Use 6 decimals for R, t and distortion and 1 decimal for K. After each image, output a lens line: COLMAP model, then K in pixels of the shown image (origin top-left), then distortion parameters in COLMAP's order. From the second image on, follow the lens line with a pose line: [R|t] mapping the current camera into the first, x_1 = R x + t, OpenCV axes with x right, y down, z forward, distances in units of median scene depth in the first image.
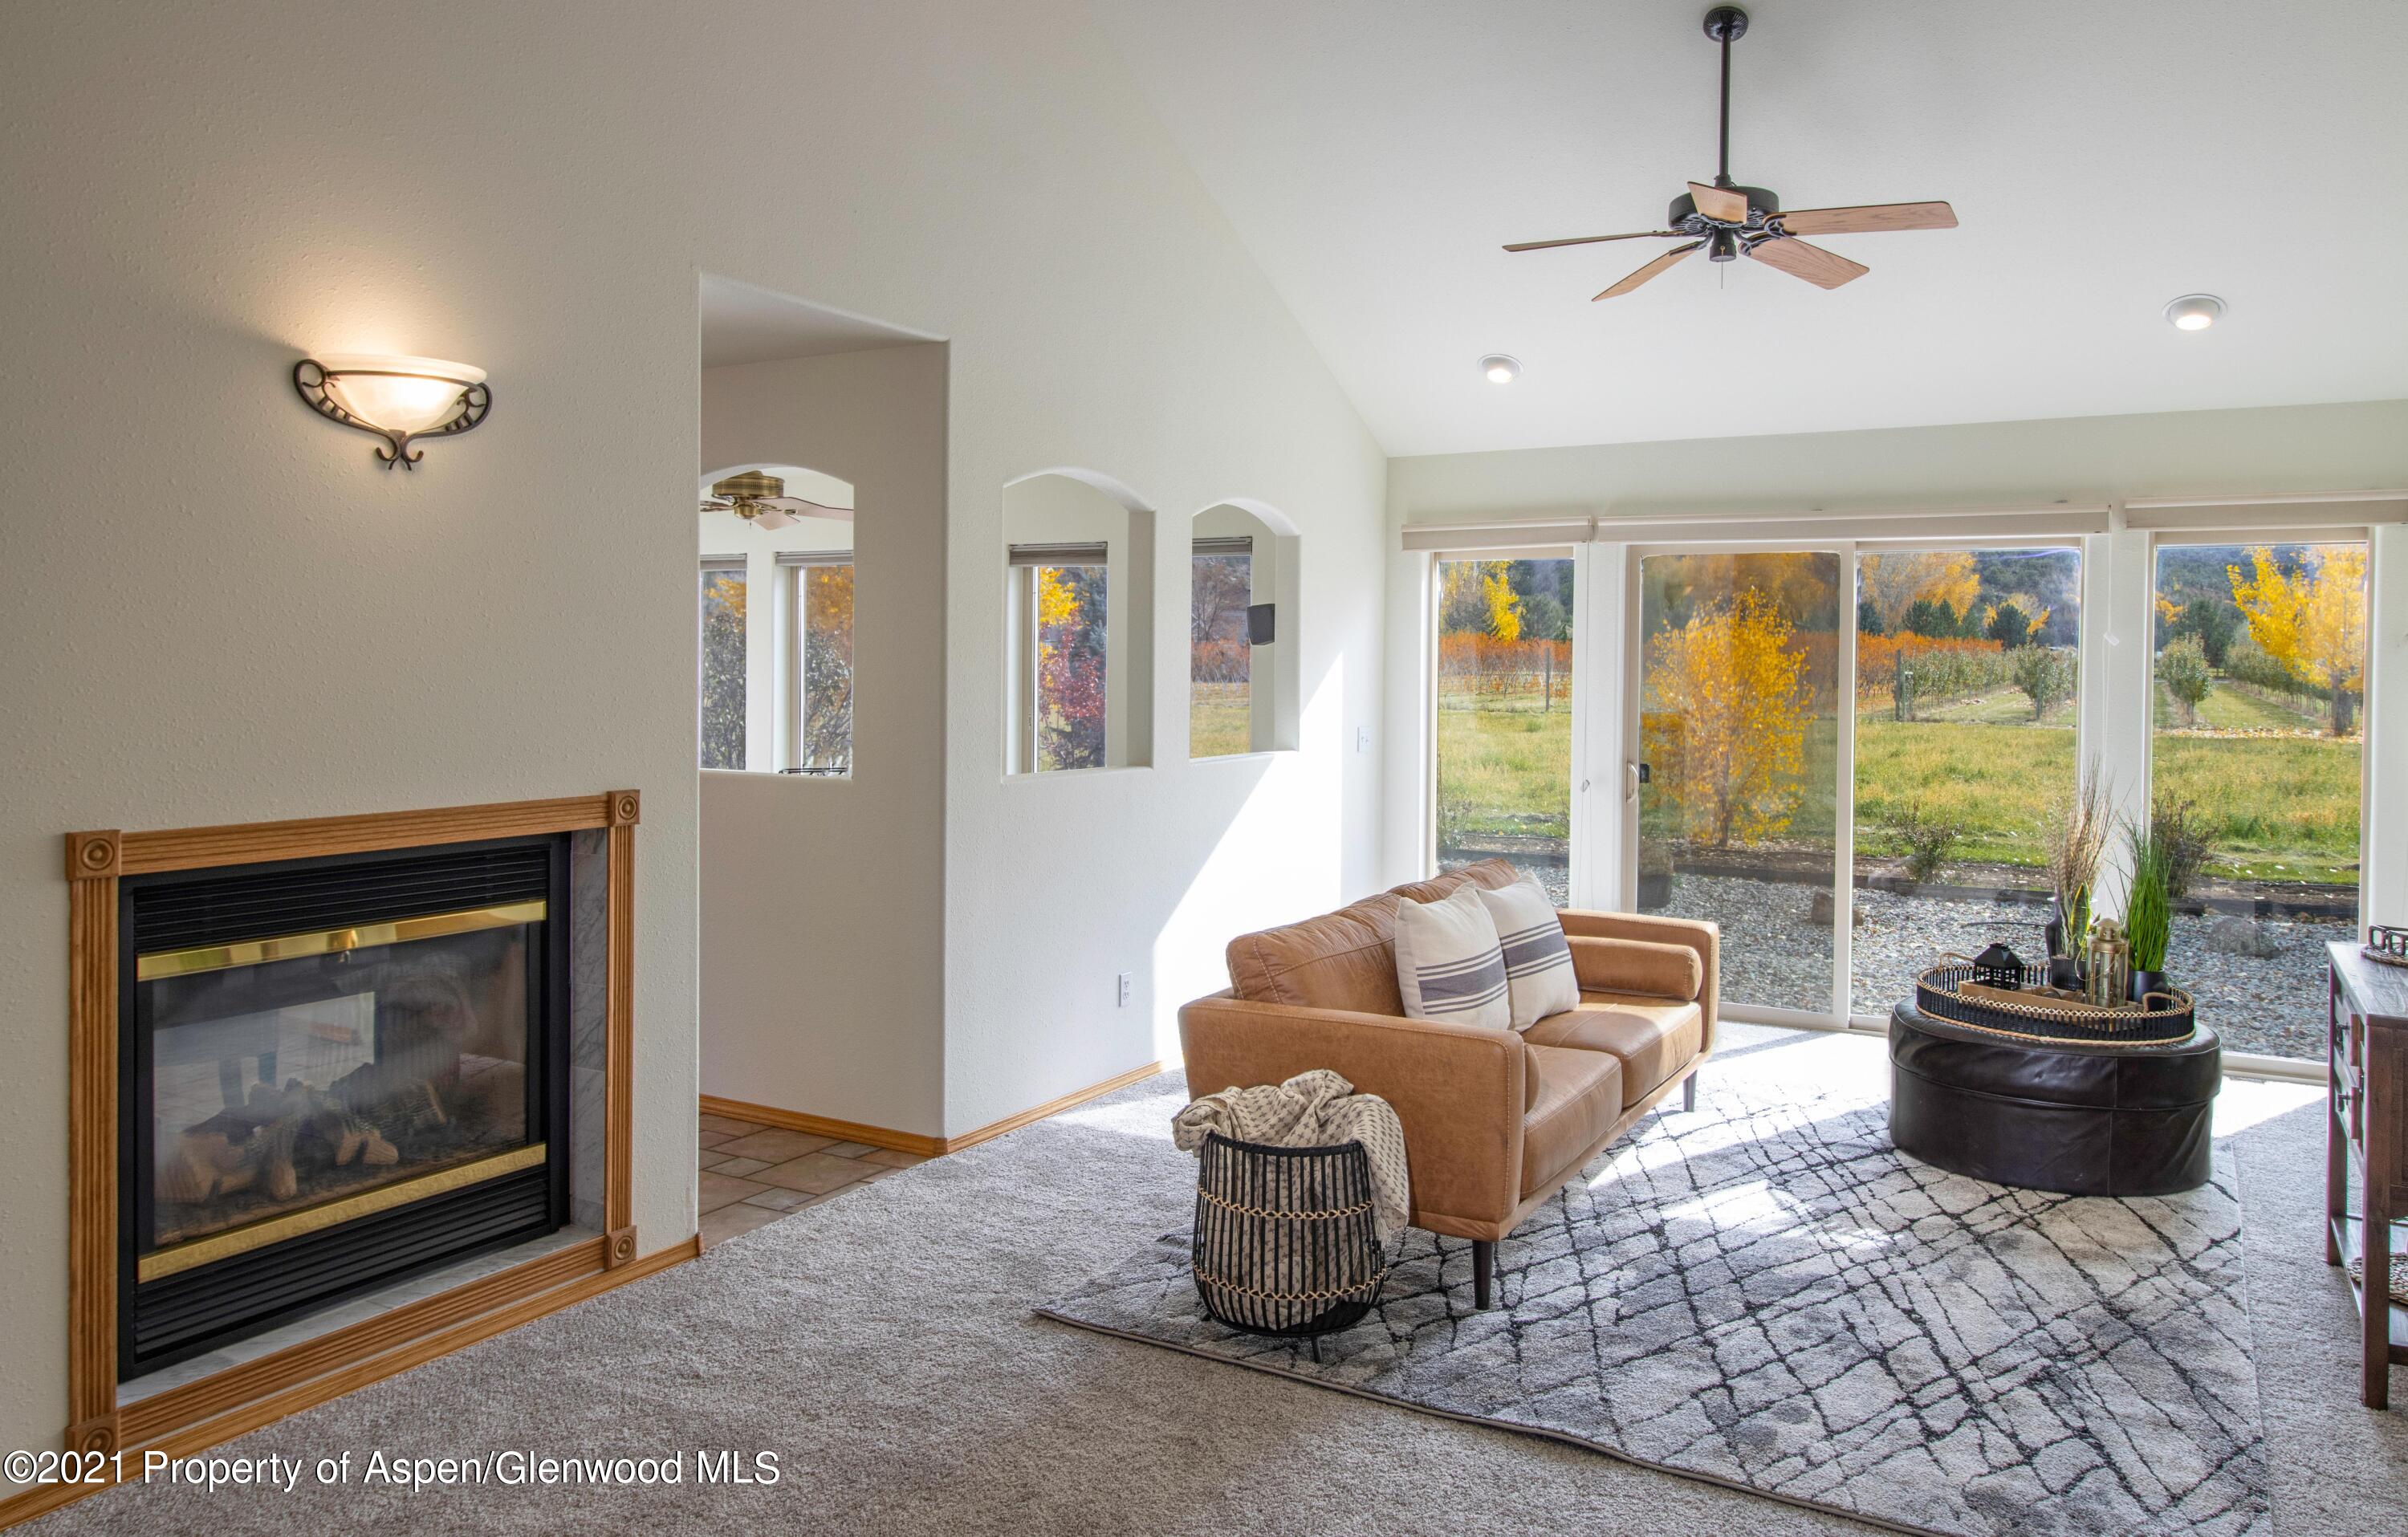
lens RADIAL K [[1692.1, 0, 1209.4], [0, 1692.1, 763.9], [0, 0, 1]] dist [-0.012450, 0.002169]
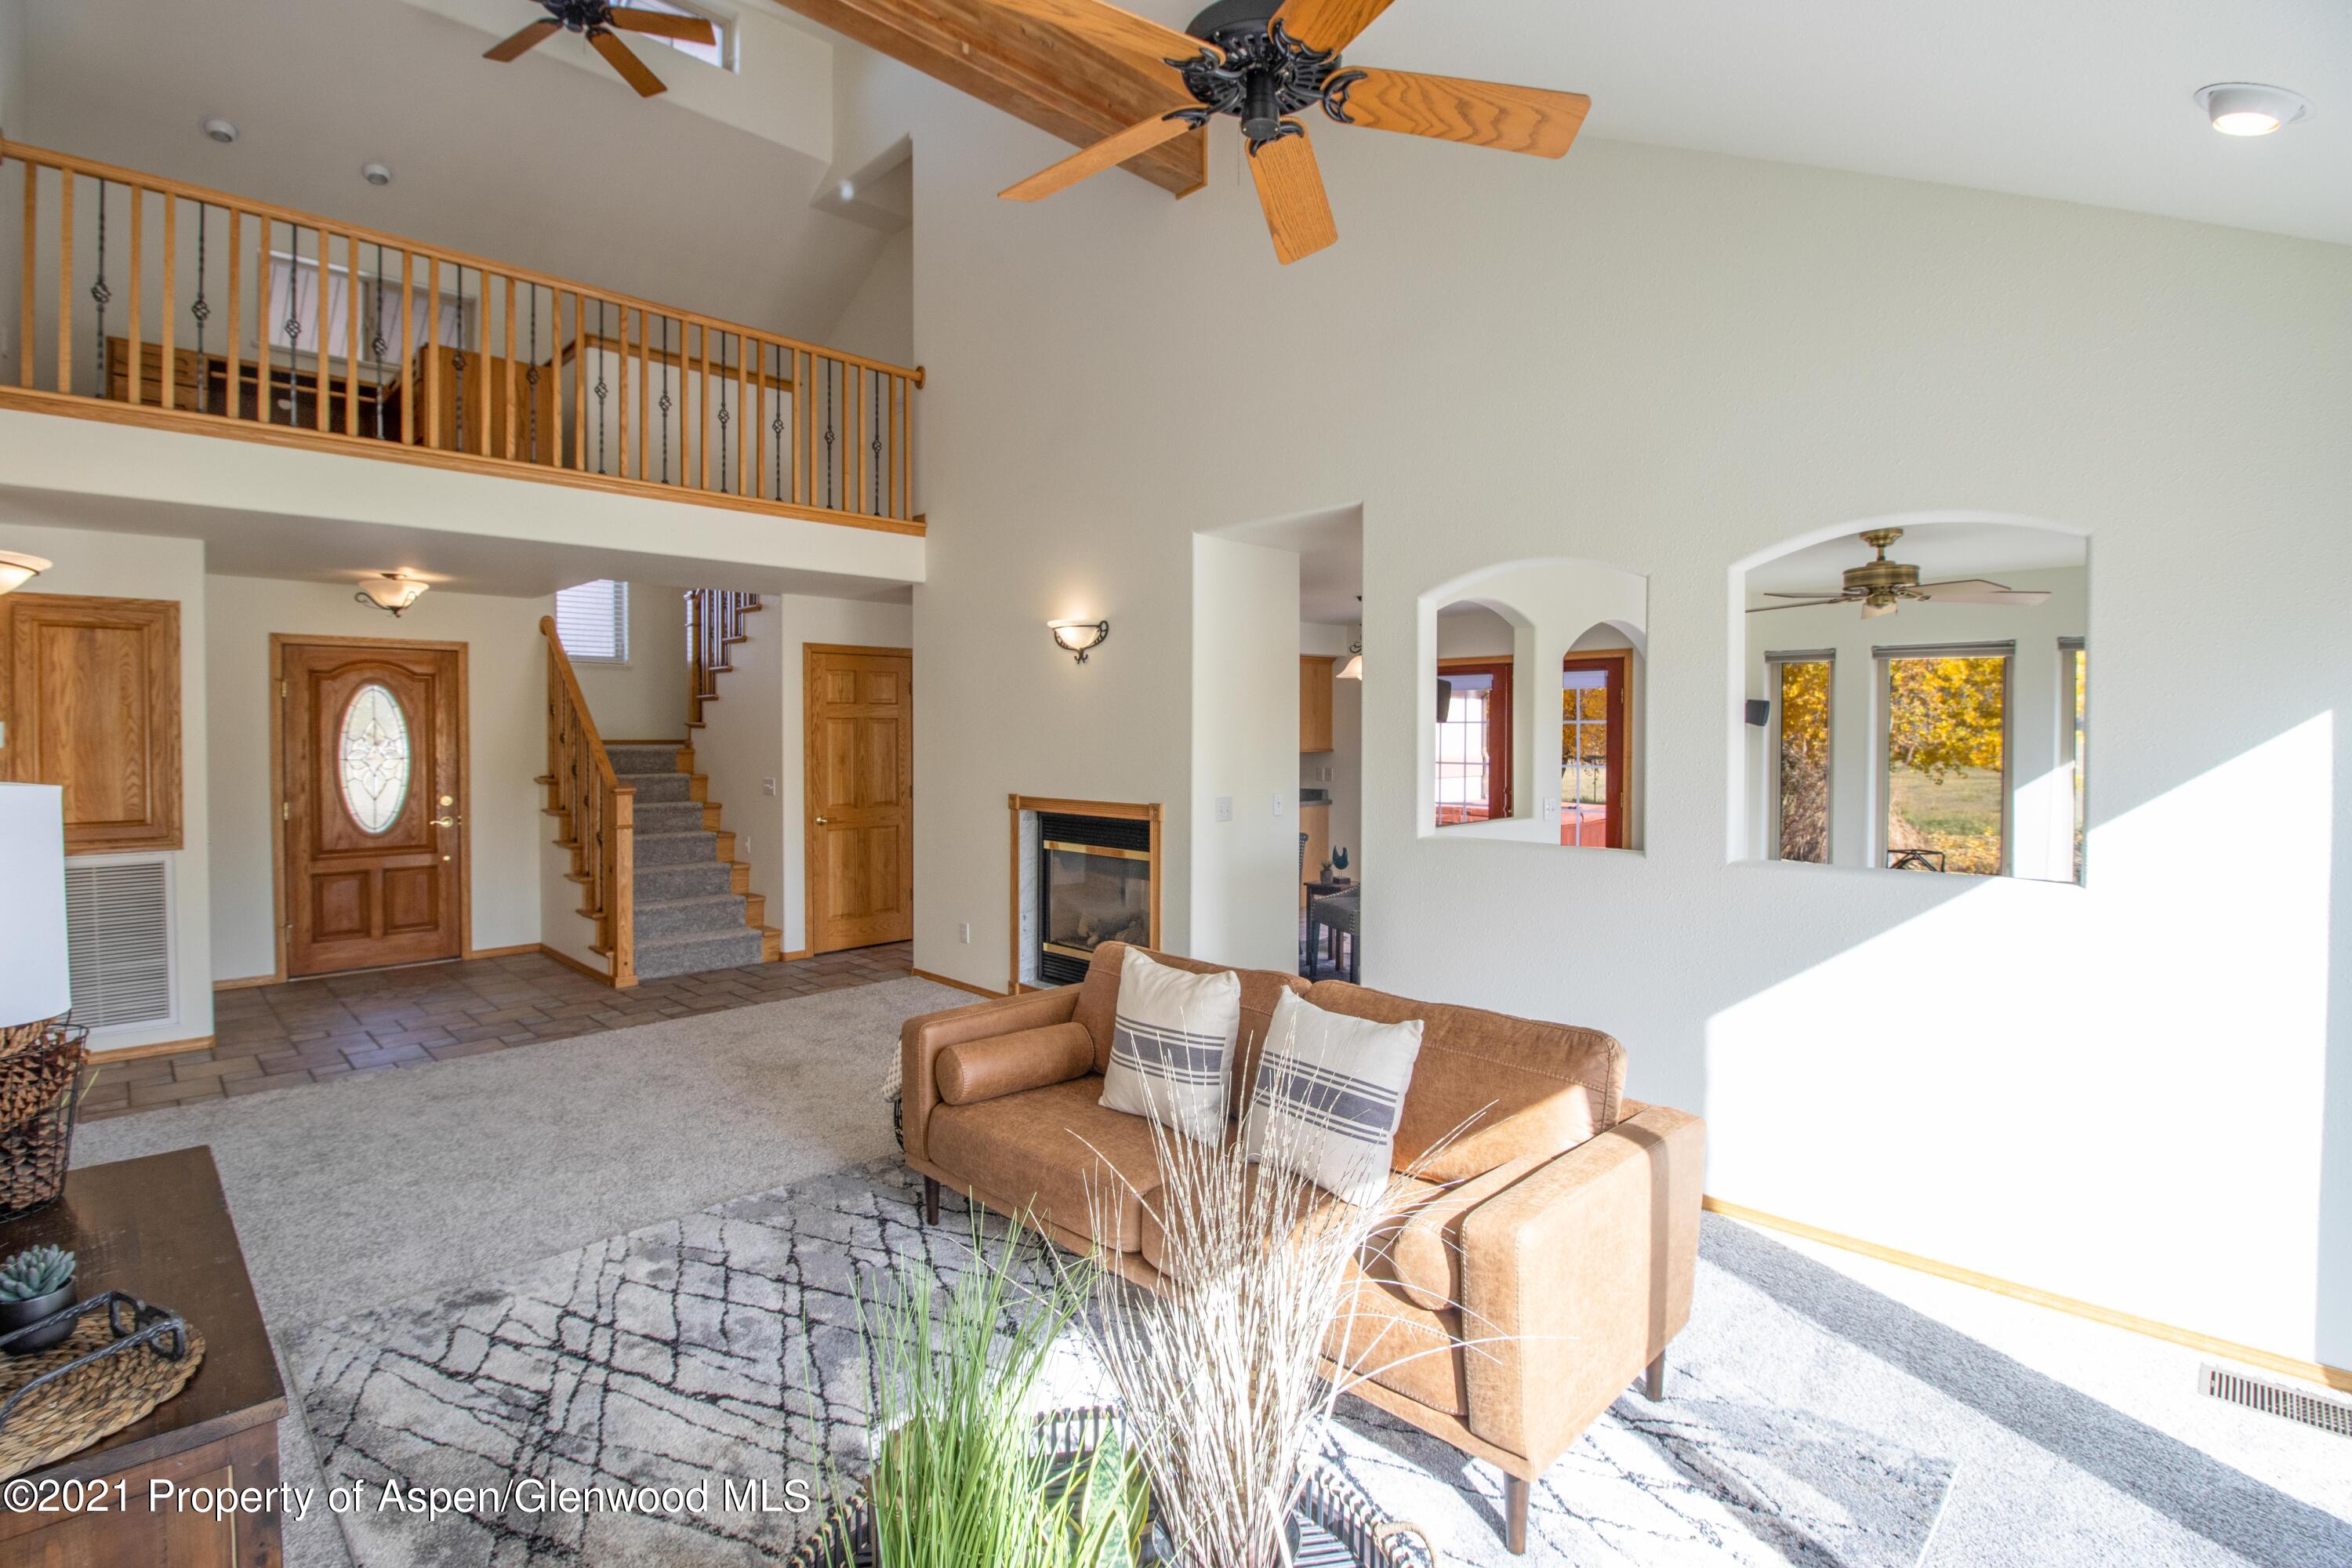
lens RADIAL K [[1106.0, 0, 1167.5], [0, 1106.0, 752.2], [0, 0, 1]] dist [-0.024760, -0.002035]
pose [[-0.271431, 0.009979, -0.962406, 1.019155], [-0.056211, 0.998075, 0.026202, -0.088049], [0.960815, 0.061210, -0.270348, 1.504452]]
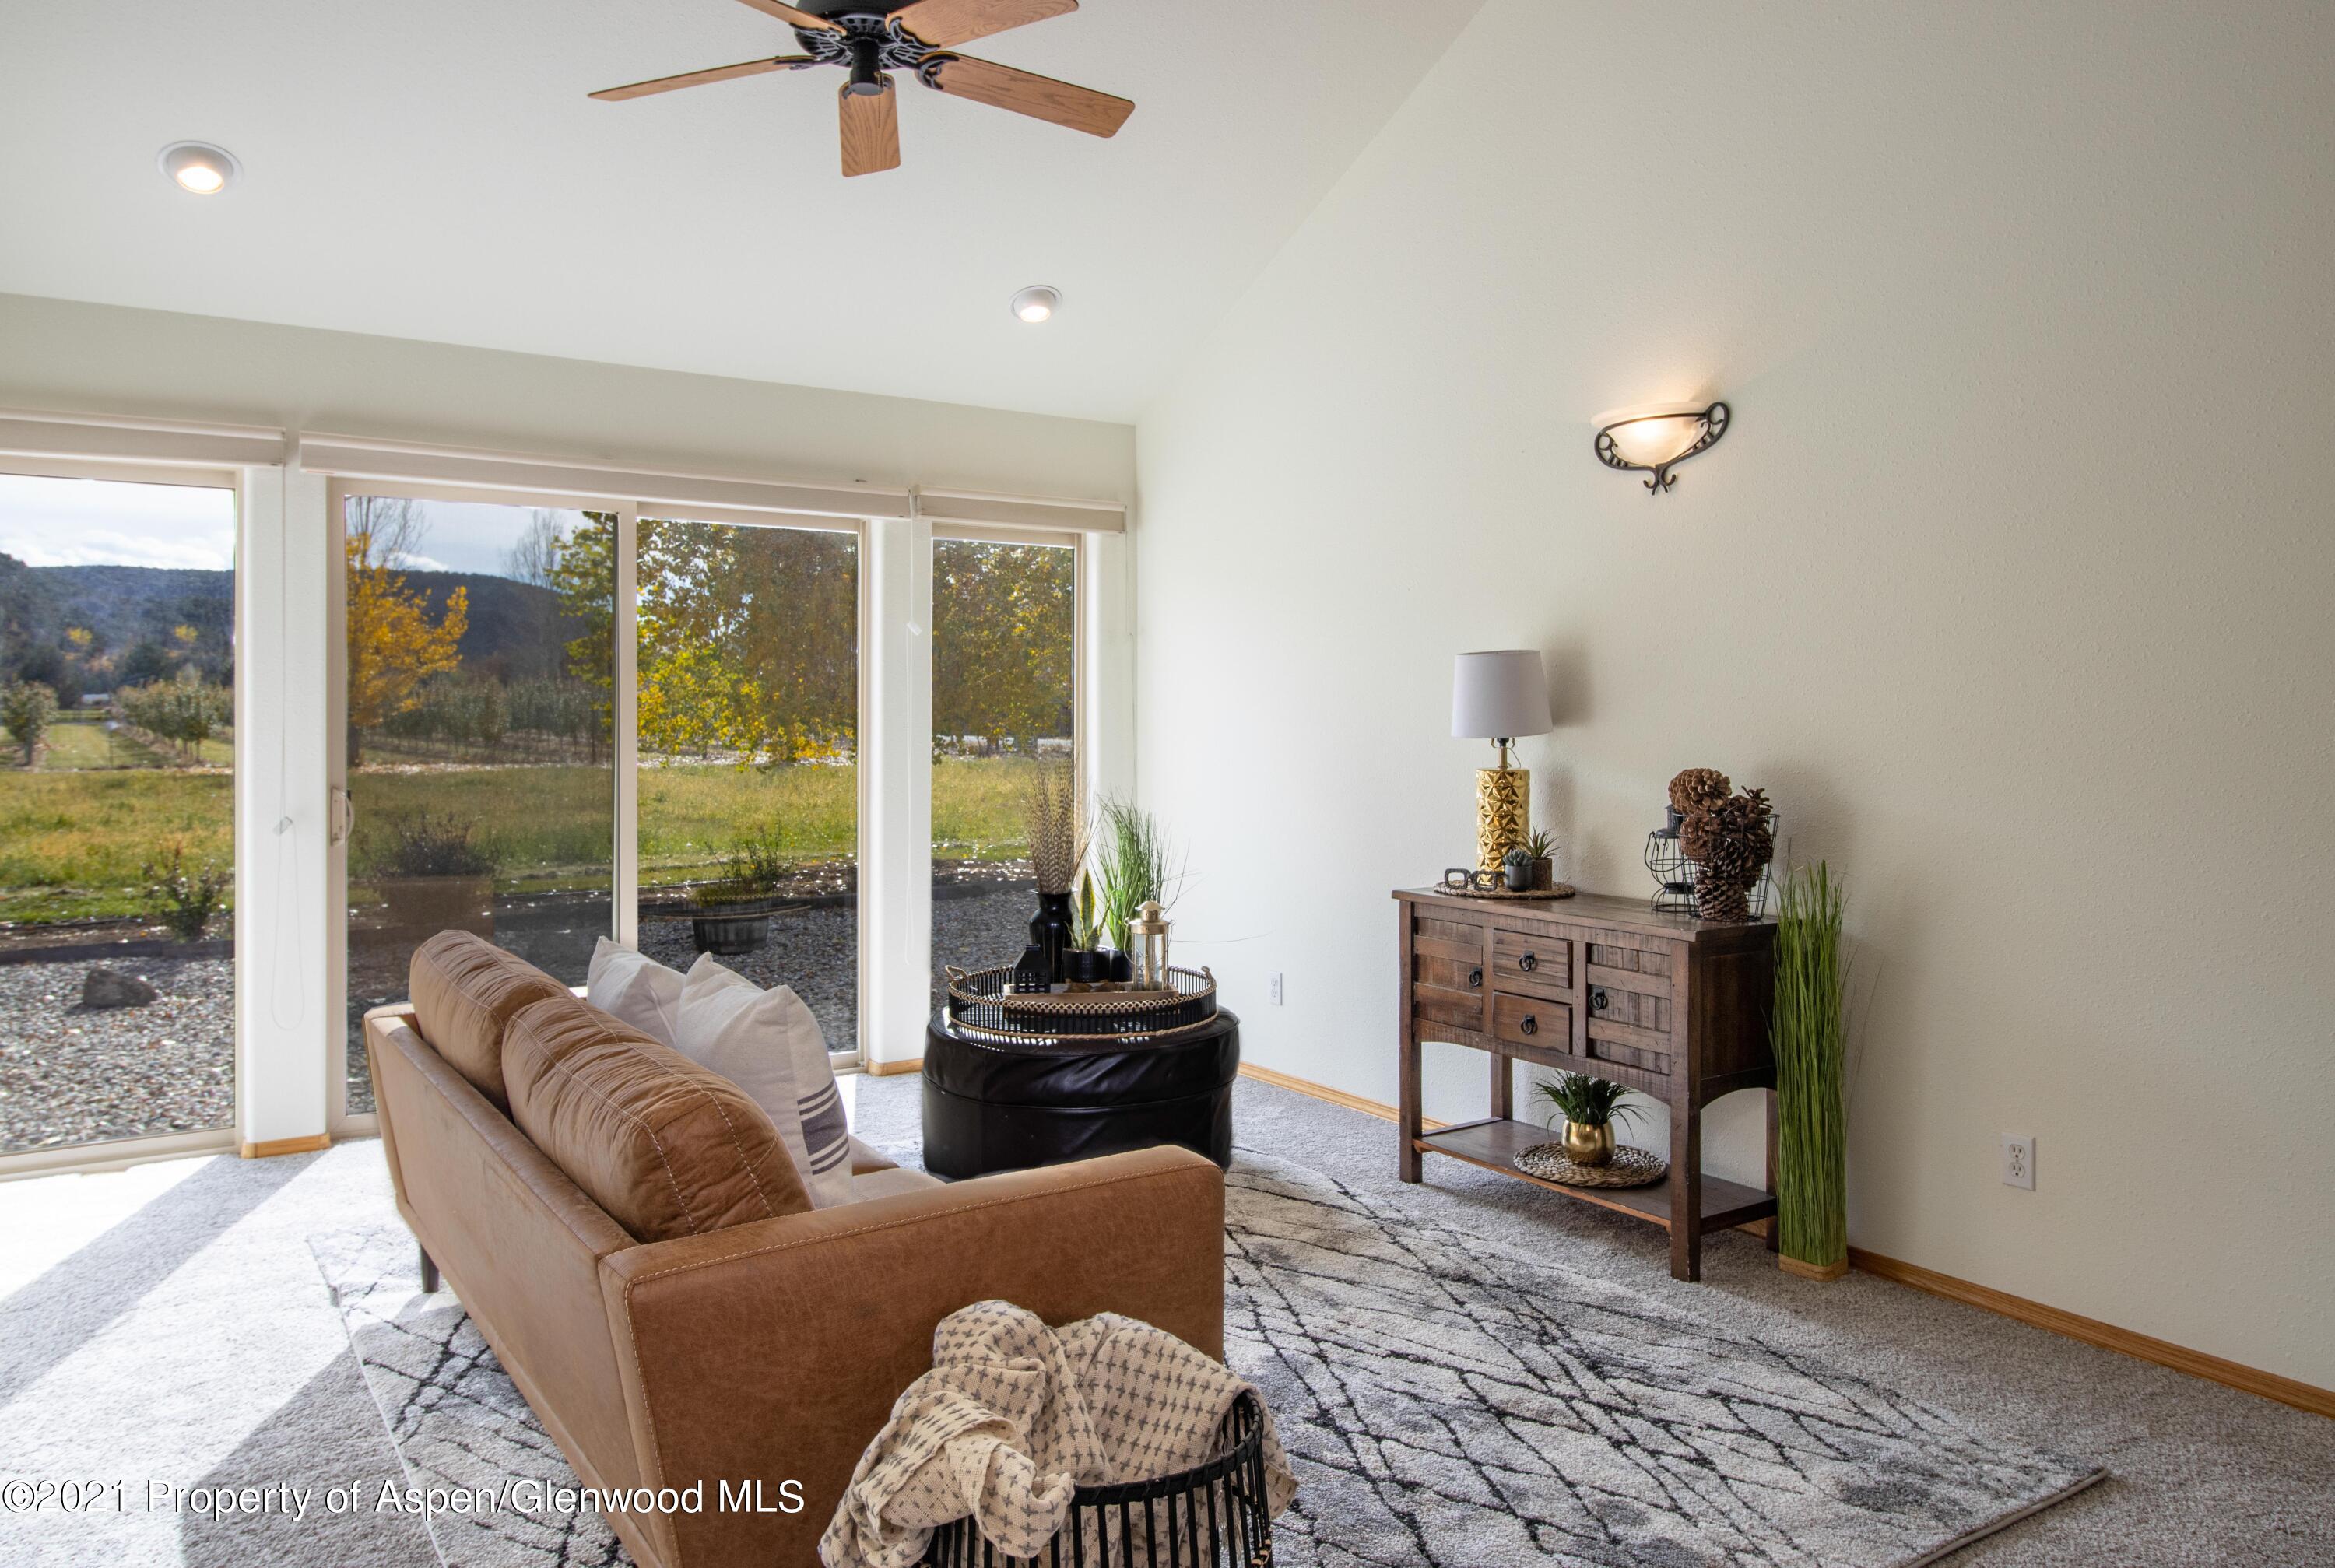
lens RADIAL K [[1628.2, 0, 1174.4], [0, 1628.2, 764.1], [0, 0, 1]] dist [-0.004041, -0.001207]
pose [[0.441505, -0.033477, 0.896634, -0.404480], [0.057058, 0.998329, 0.009179, 0.007080], [-0.895443, 0.047108, 0.442678, 0.770278]]
